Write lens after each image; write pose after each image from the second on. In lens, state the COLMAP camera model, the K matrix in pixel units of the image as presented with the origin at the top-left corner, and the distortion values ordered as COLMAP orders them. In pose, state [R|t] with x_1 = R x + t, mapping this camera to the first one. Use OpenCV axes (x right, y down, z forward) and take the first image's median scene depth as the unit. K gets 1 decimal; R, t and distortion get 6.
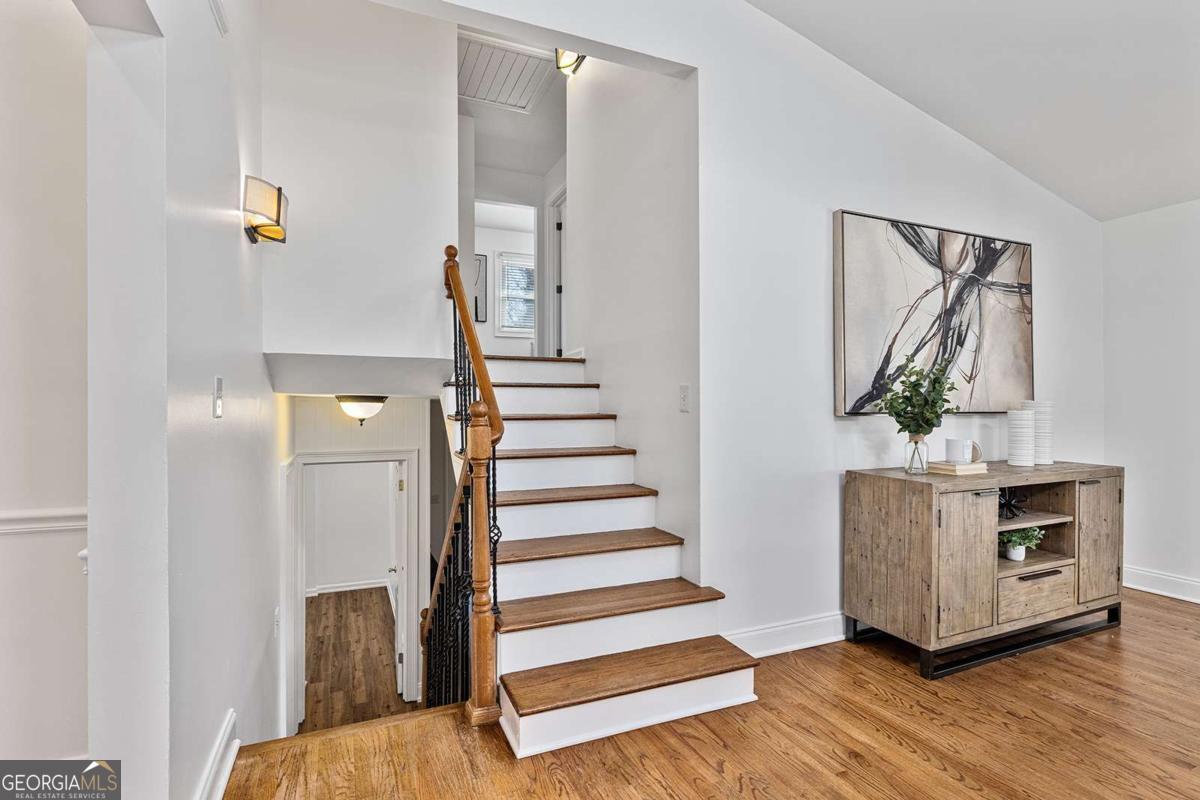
lens RADIAL K [[586.6, 0, 600.0], [0, 586.6, 400.0], [0, 0, 1]] dist [-0.000383, -0.000161]
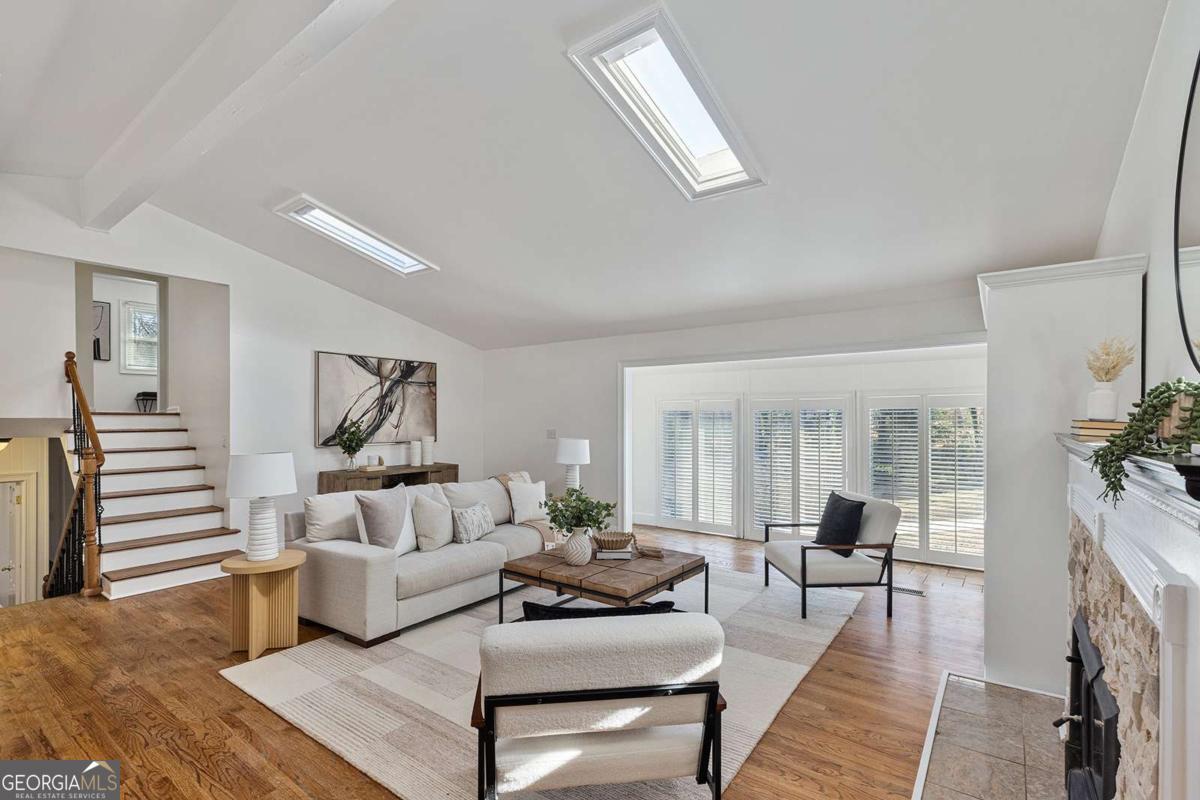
lens RADIAL K [[544.8, 0, 602.9], [0, 544.8, 418.7], [0, 0, 1]] dist [0.008295, -0.000429]
pose [[0.865130, 0.000516, 0.501547, 0.286971], [-0.006138, 0.999935, 0.009558, -0.092668], [-0.501509, -0.011347, 0.865078, -1.162953]]
